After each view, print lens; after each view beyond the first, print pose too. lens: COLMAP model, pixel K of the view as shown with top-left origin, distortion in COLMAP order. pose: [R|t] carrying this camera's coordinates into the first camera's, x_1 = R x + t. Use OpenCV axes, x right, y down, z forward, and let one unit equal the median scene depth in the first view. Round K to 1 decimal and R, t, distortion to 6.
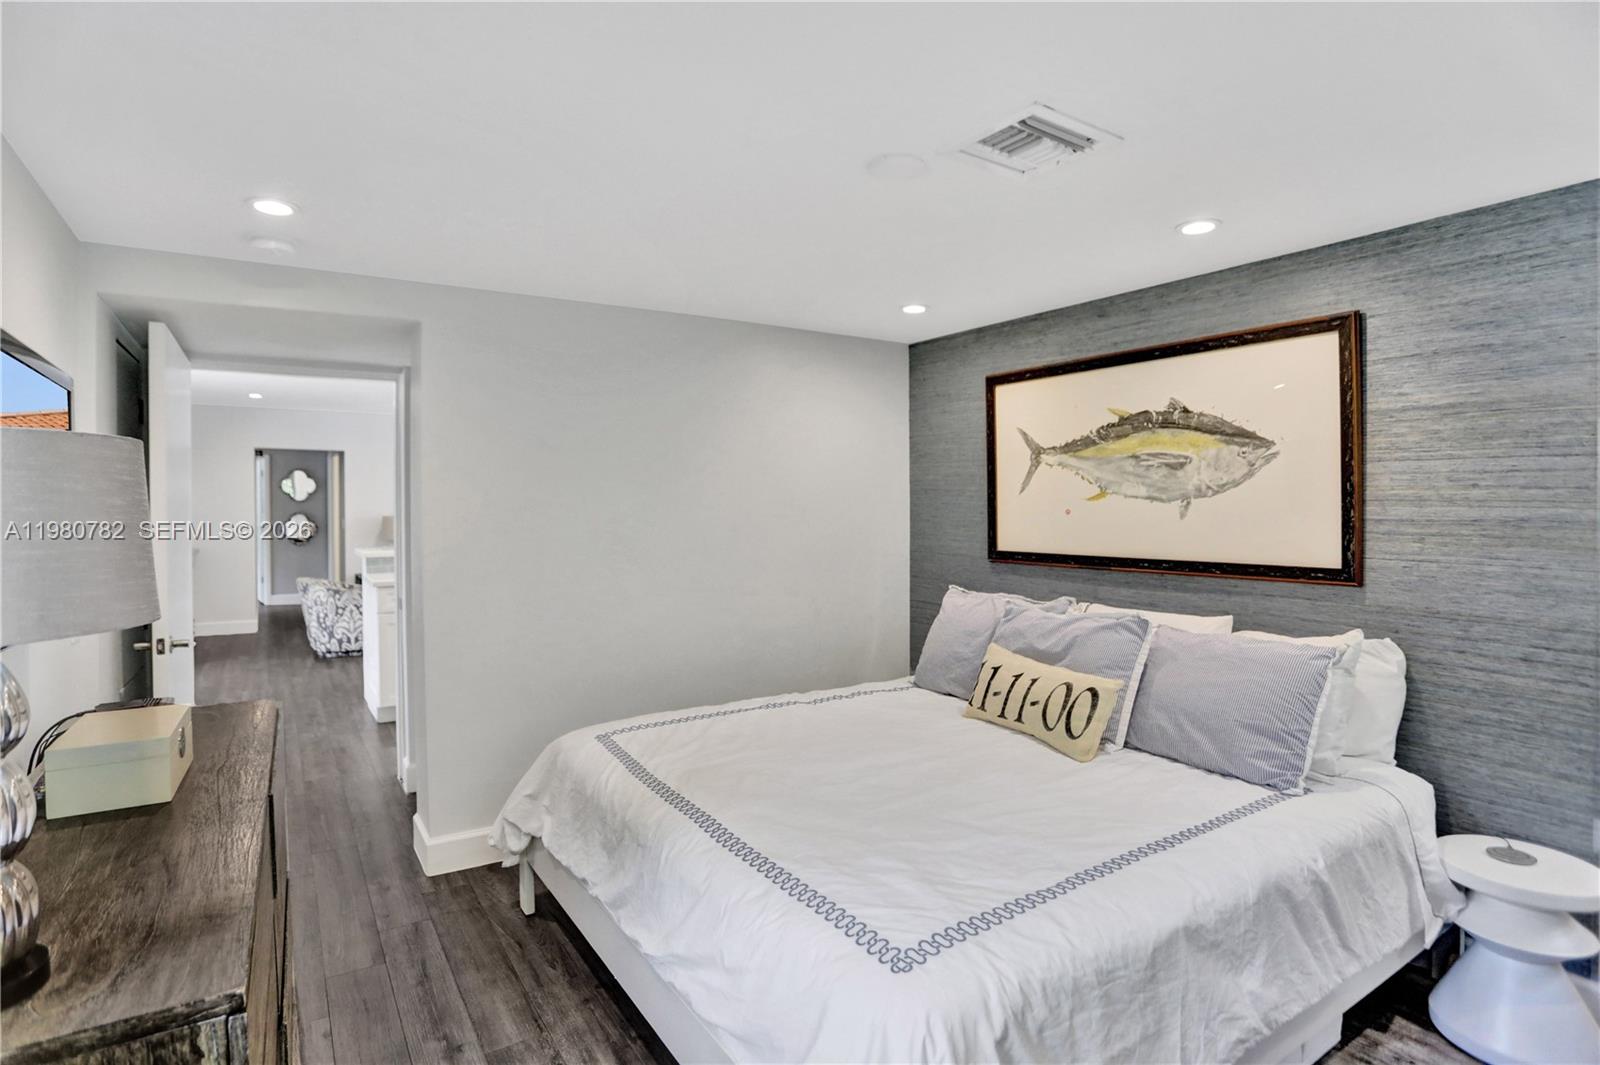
lens RADIAL K [[805.4, 0, 784.7], [0, 805.4, 516.3], [0, 0, 1]] dist [-0.079548, 0.041514]
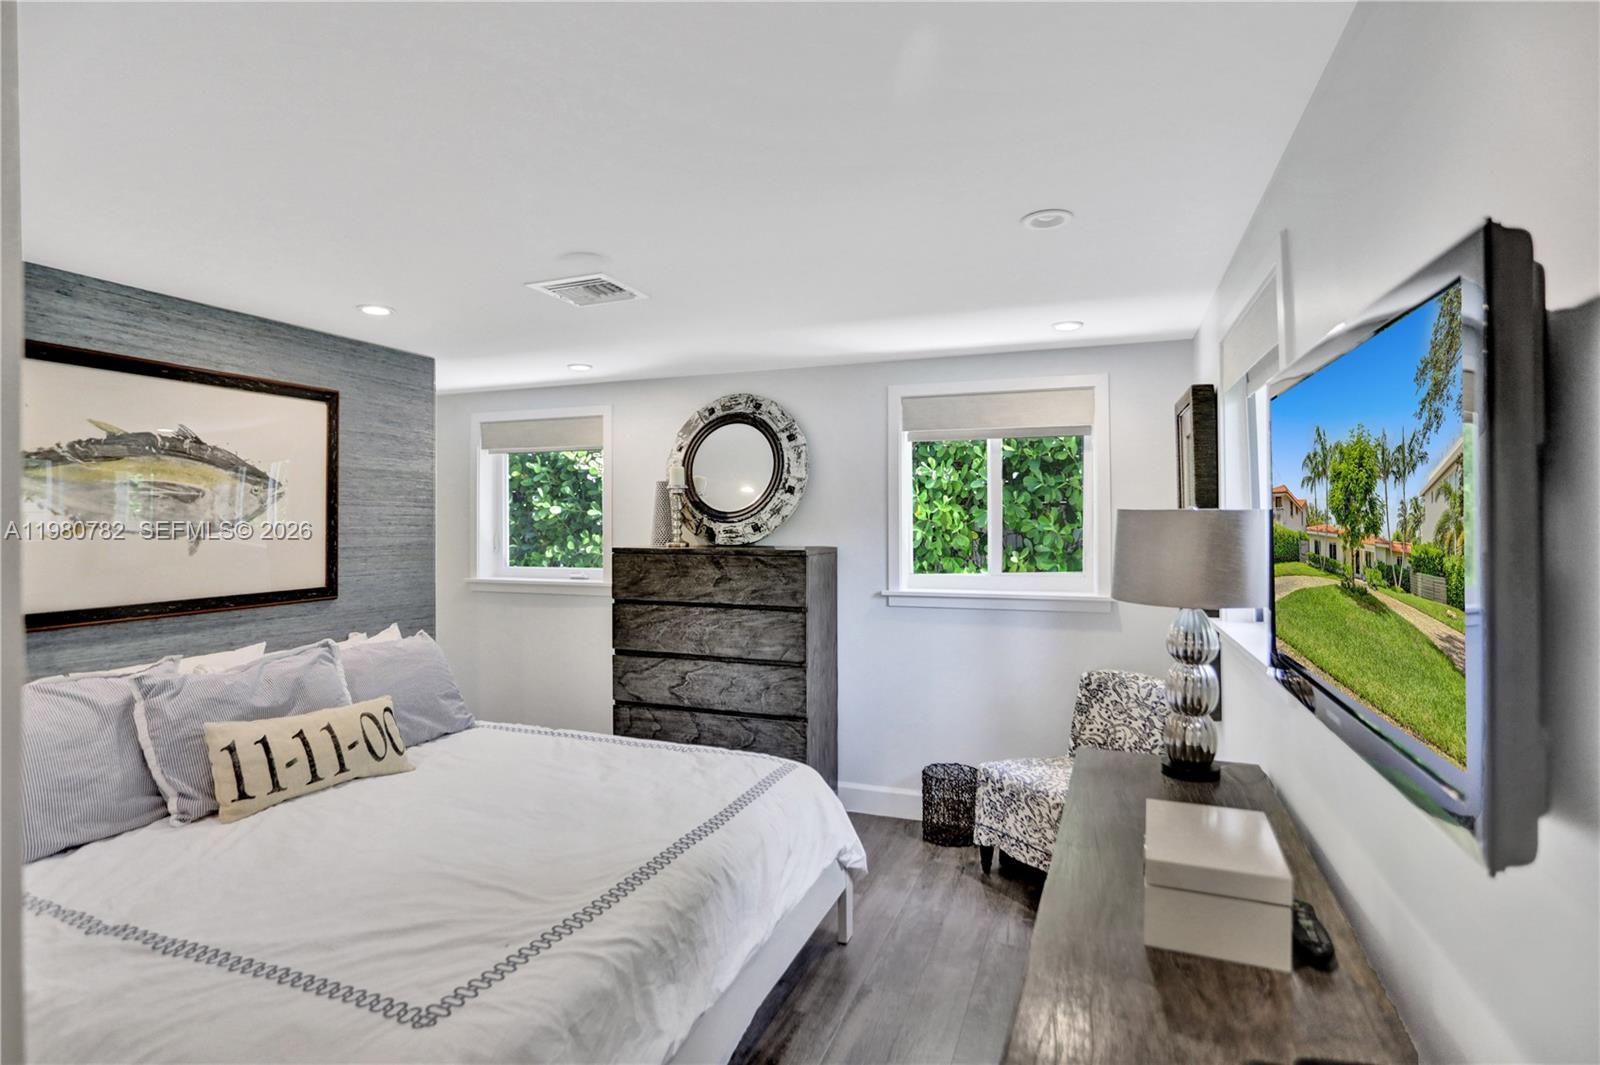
lens RADIAL K [[805.4, 0, 784.7], [0, 805.4, 516.3], [0, 0, 1]] dist [-0.079548, 0.041514]
pose [[-0.577735, 0.008660, 0.816179, -0.679868], [0.016100, 0.999870, 0.000787, -0.032820], [-0.816066, 0.013596, -0.577799, 0.978810]]
